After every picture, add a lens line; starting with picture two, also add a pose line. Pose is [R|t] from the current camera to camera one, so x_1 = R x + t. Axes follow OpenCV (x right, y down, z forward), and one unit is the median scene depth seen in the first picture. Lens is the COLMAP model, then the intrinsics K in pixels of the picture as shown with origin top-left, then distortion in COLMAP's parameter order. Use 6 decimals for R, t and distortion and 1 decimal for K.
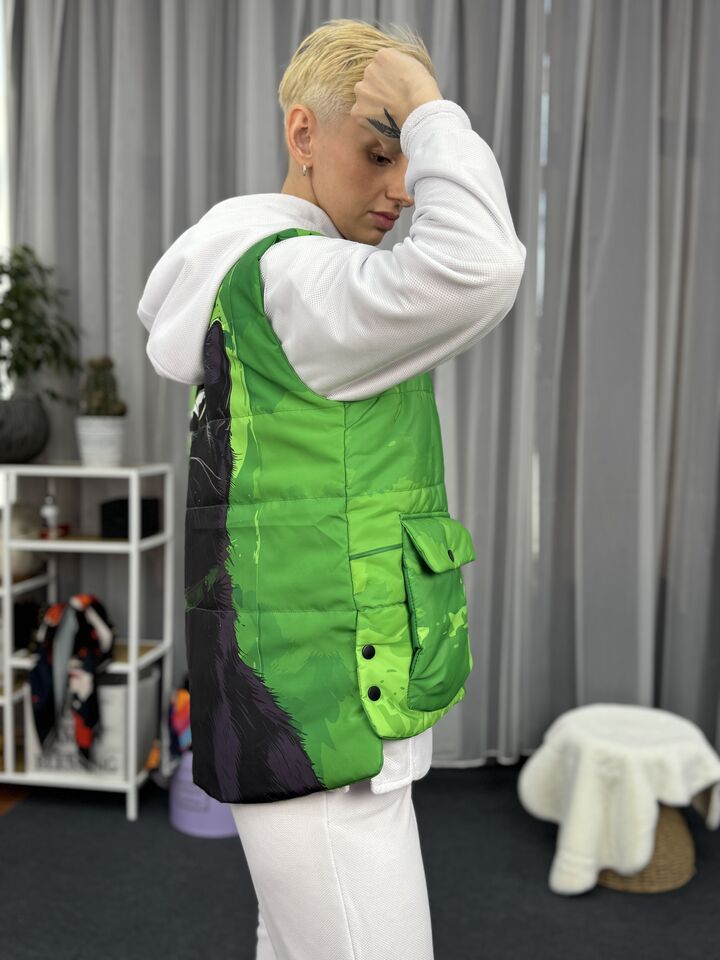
lens RADIAL K [[877.1, 0, 362.0], [0, 877.1, 481.0], [0, 0, 1]] dist [0.036441, 0.000000]
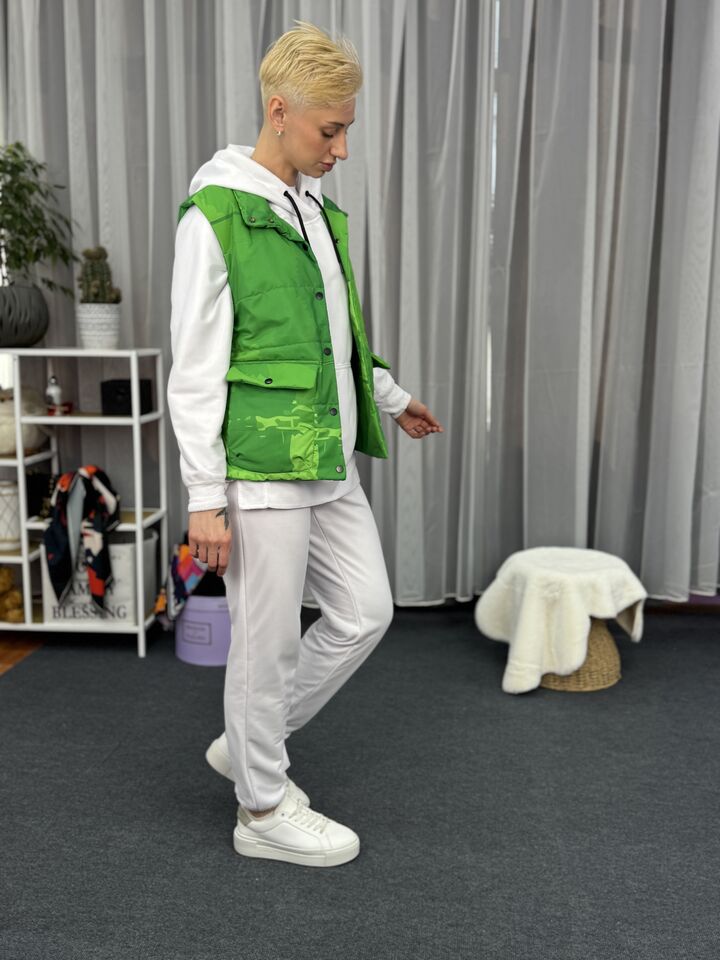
lens RADIAL K [[902.9, 0, 348.8], [0, 902.9, 480.5], [0, 0, 1]] dist [0.044297, 0.000000]
pose [[0.997806, -0.020067, 0.063086, -0.061260], [0.014065, 0.995455, 0.094187, 0.045848], [-0.064690, -0.093093, 0.993554, -0.170841]]
